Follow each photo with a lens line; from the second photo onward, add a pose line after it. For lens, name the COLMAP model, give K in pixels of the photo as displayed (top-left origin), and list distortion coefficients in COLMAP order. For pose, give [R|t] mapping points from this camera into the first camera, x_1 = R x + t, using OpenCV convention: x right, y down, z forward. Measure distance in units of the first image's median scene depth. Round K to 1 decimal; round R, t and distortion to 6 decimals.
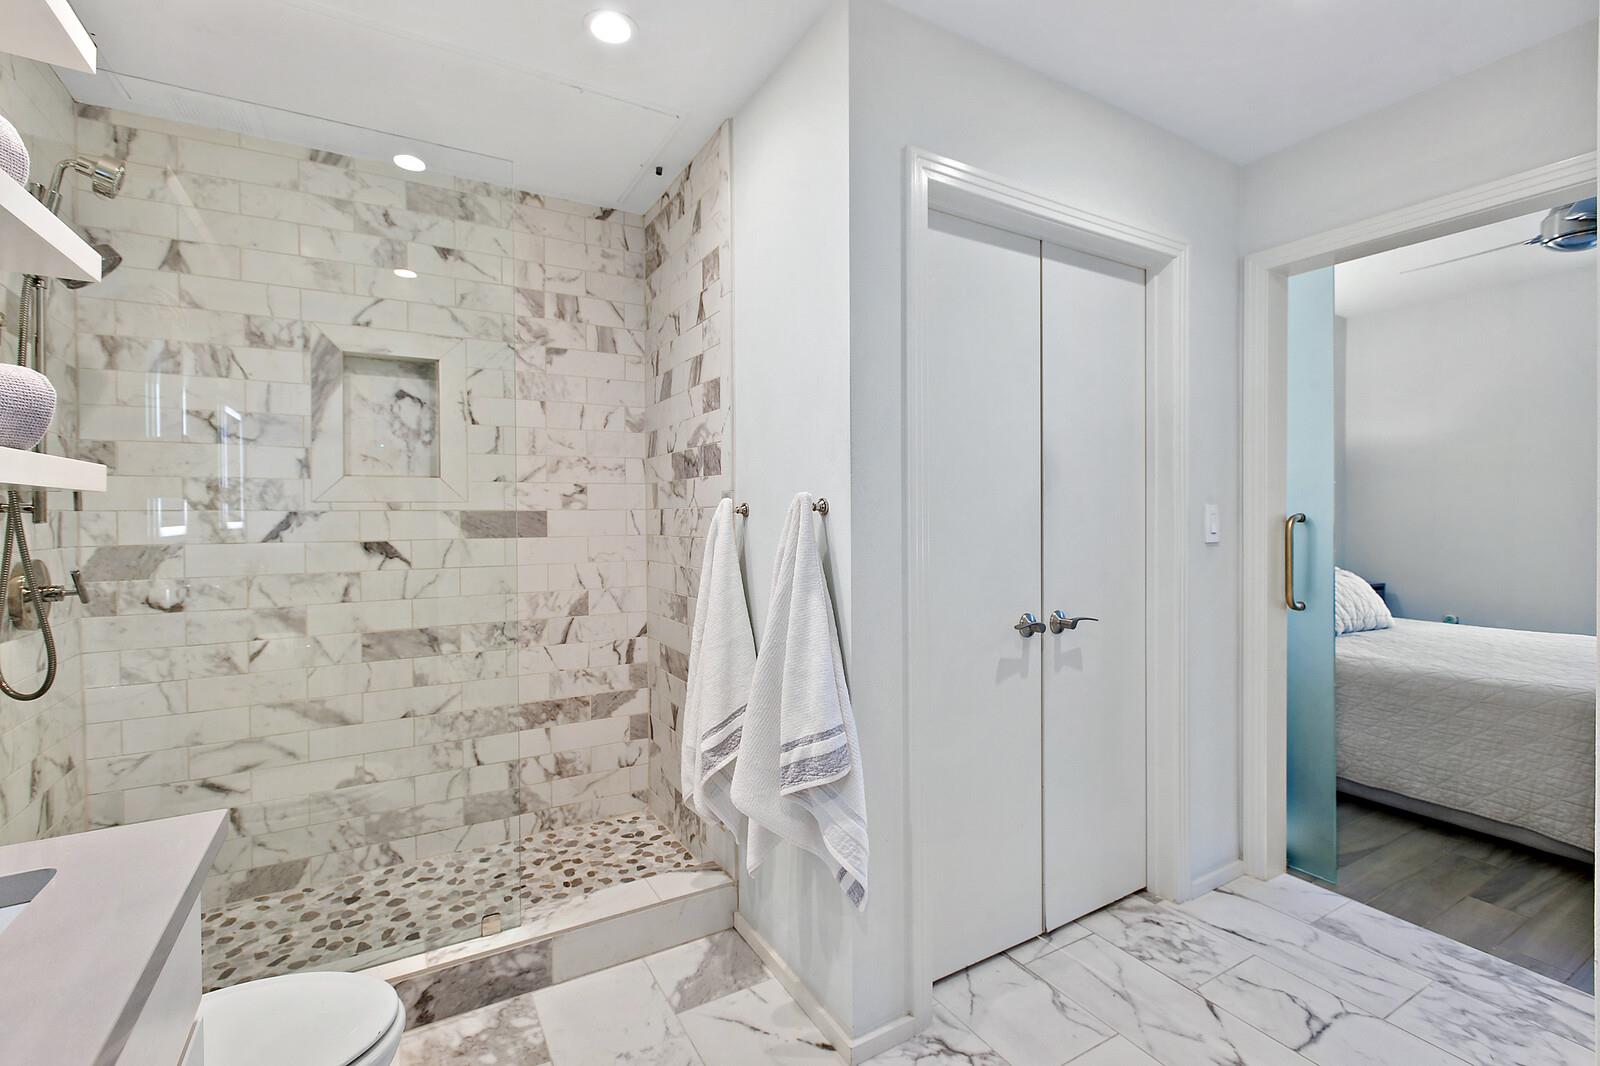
lens RADIAL K [[719.6, 0, 802.8], [0, 719.6, 524.0], [0, 0, 1]] dist [0.001812, -0.001199]
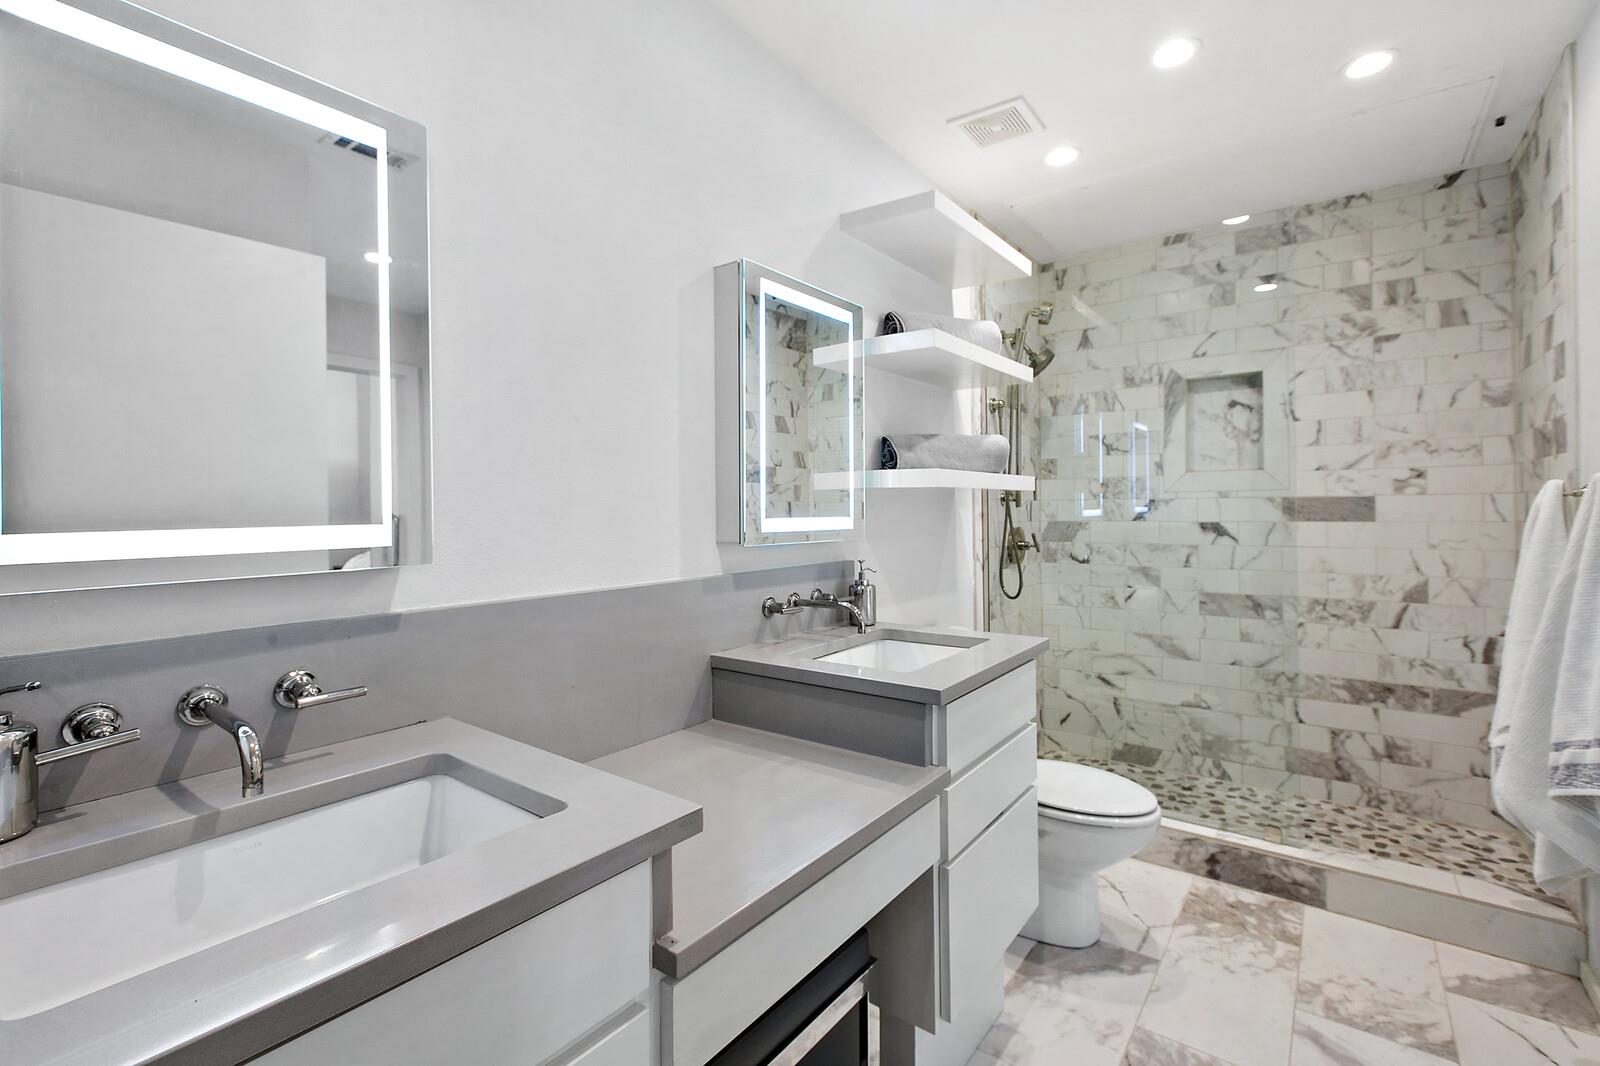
lens RADIAL K [[719.6, 0, 794.1], [0, 719.6, 503.5], [0, 0, 1]] dist [0.001812, -0.001199]
pose [[0.388362, -0.005696, -0.921489, 0.369392], [-0.003896, 0.999962, -0.007823, 0.004559], [0.921499, 0.006628, 0.388325, -0.223060]]
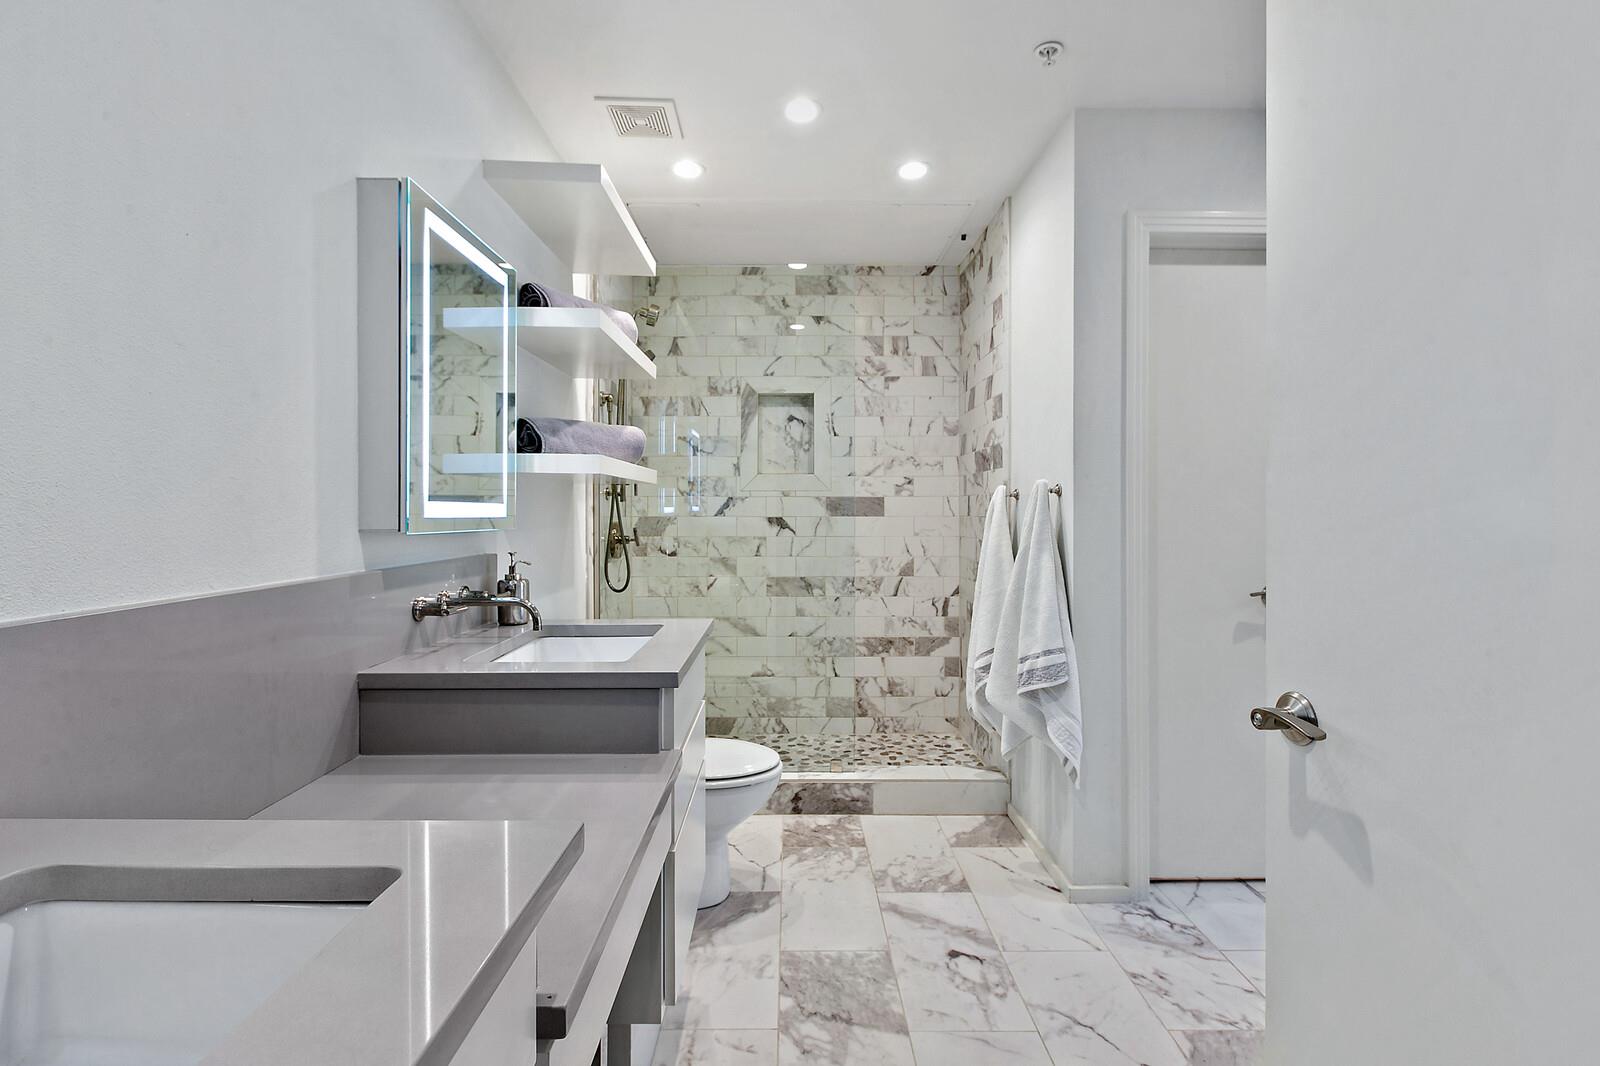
lens RADIAL K [[719.6, 0, 798.7], [0, 719.6, 510.1], [0, 0, 1]] dist [0.001812, -0.001199]
pose [[0.872617, 0.005191, -0.488377, 0.229692], [-0.010866, 0.999902, -0.008788, 0.027077], [0.488284, 0.012975, 0.872588, -0.361139]]
